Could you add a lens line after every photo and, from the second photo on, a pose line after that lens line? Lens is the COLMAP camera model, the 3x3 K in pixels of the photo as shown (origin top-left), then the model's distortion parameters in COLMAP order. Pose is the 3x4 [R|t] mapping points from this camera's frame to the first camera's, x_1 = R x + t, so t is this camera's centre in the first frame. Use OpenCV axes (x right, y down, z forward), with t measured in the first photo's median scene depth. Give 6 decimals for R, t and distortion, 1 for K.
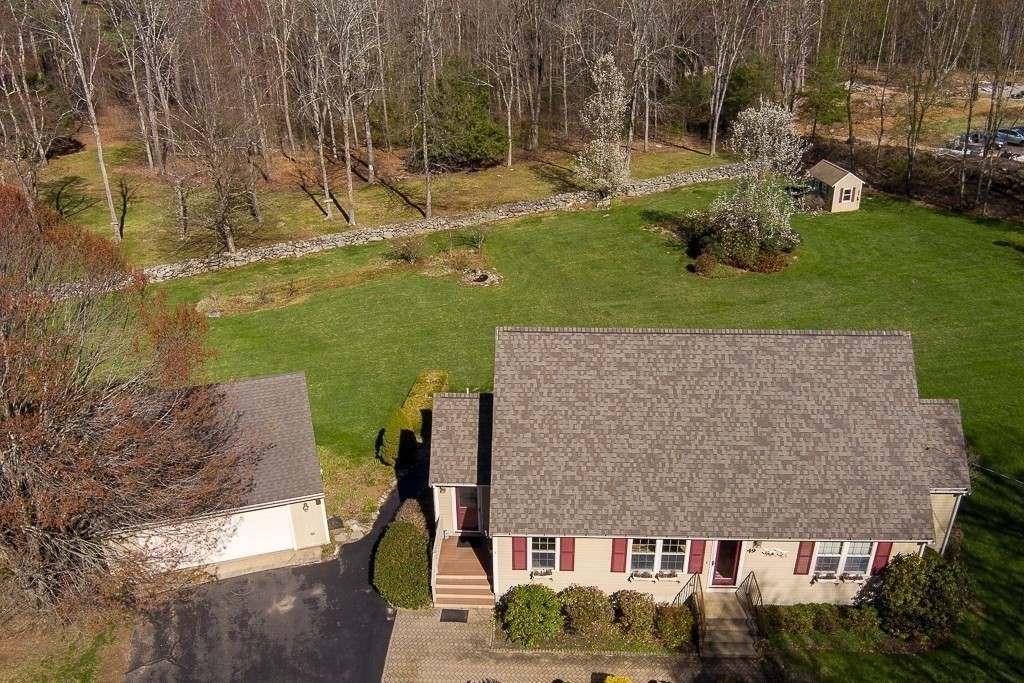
lens RADIAL K [[832.0, 0, 519.0], [0, 832.0, 341.7], [0, 0, 1]] dist [-0.073412, 0.009671]
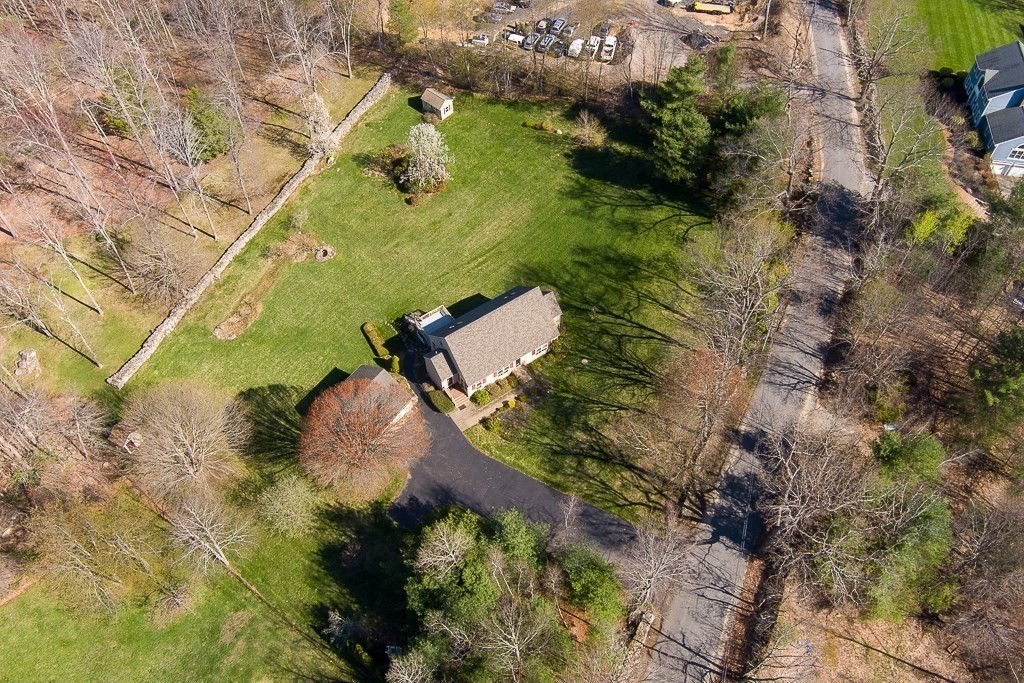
lens RADIAL K [[832.0, 0, 508.8], [0, 832.0, 335.8], [0, 0, 1]] dist [-0.073412, 0.009671]
pose [[0.804912, -0.489975, 0.334724, -0.977390], [0.280149, 0.811042, 0.513544, -1.754692], [-0.523099, -0.319585, 0.790084, -1.938986]]
